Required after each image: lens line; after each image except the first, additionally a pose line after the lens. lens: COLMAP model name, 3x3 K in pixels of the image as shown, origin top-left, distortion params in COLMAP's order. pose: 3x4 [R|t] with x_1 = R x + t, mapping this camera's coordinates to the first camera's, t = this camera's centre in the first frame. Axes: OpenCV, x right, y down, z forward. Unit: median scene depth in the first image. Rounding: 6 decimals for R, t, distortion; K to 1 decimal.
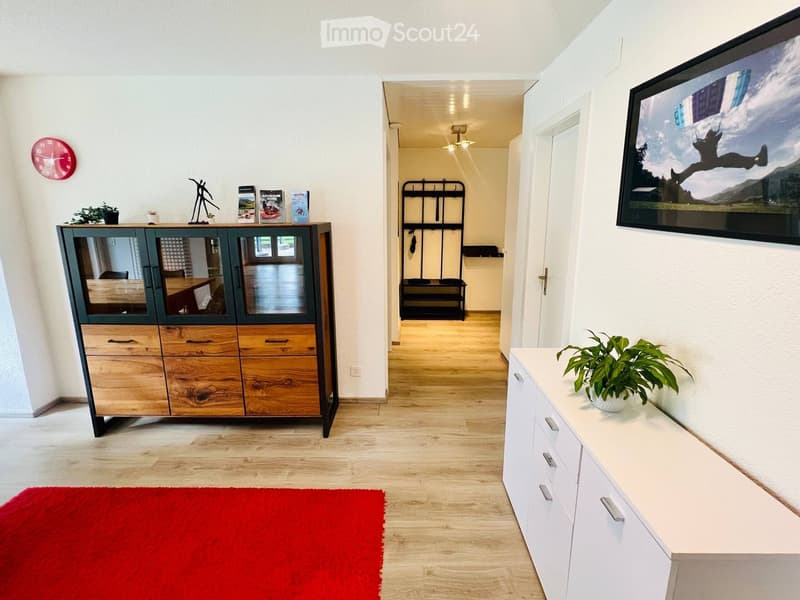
lens RADIAL K [[343.8, 0, 399.9], [0, 343.8, 273.7], [0, 0, 1]] dist [-0.000940, -0.000161]
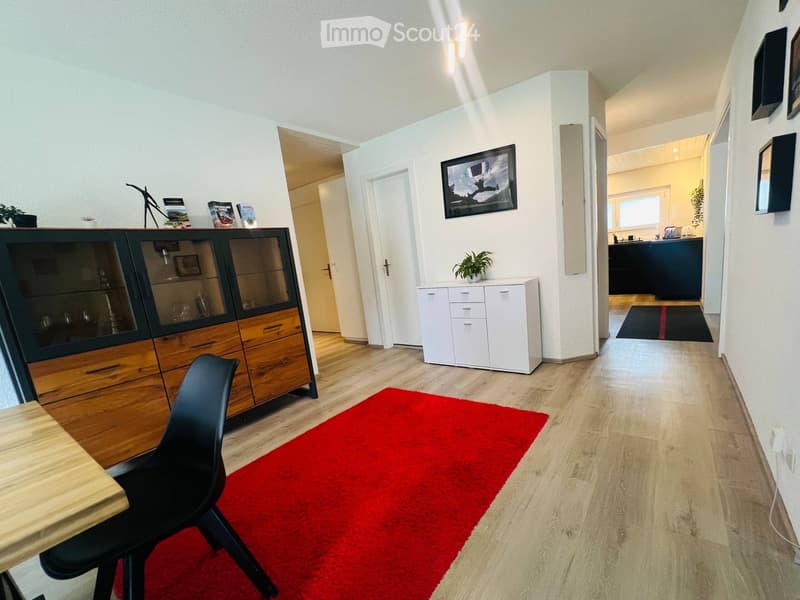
lens RADIAL K [[352.0, 0, 419.5], [0, 352.0, 317.8], [0, 0, 1]] dist [-0.000638, -0.000123]
pose [[0.565034, -0.199847, 0.800499, -1.085534], [0.247925, 0.966508, 0.066293, 0.219943], [-0.786937, 0.161006, 0.595657, -0.130082]]
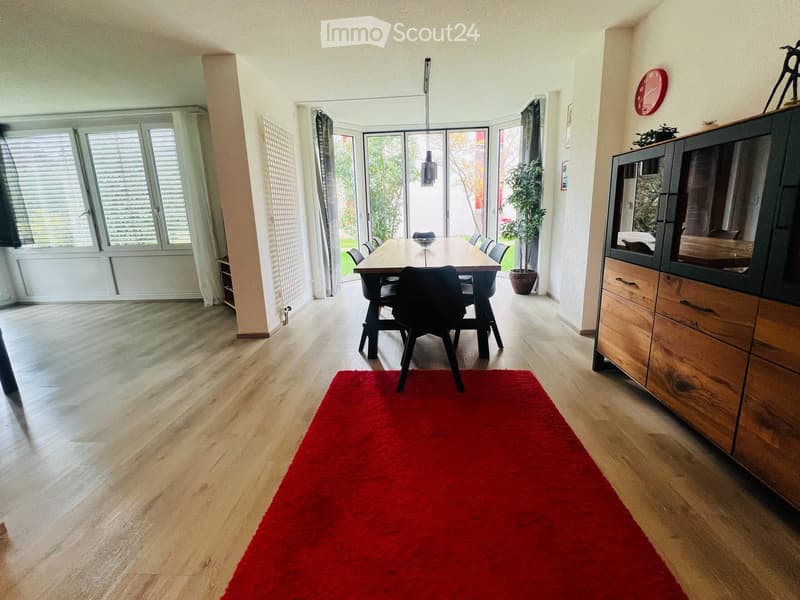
lens RADIAL K [[333.2, 0, 398.6], [0, 333.2, 278.2], [0, 0, 1]] dist [-0.000129, -0.000073]
pose [[-0.045212, 0.204815, -0.977756, 0.069601], [-0.142545, 0.967419, 0.209241, 0.094675], [0.988755, 0.148835, -0.014544, 0.445290]]
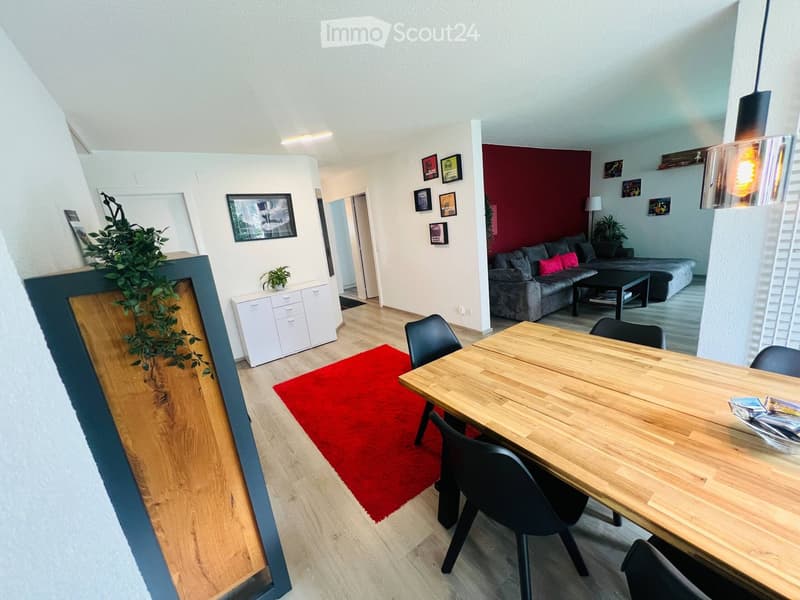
lens RADIAL K [[324.9, 0, 407.3], [0, 324.9, 299.5], [0, 0, 1]] dist [0.000611, 0.000019]
pose [[-0.609123, -0.126733, 0.782884, -1.618256], [0.243434, 0.909618, 0.336653, -0.187196], [-0.754791, 0.395644, -0.523218, 1.066192]]
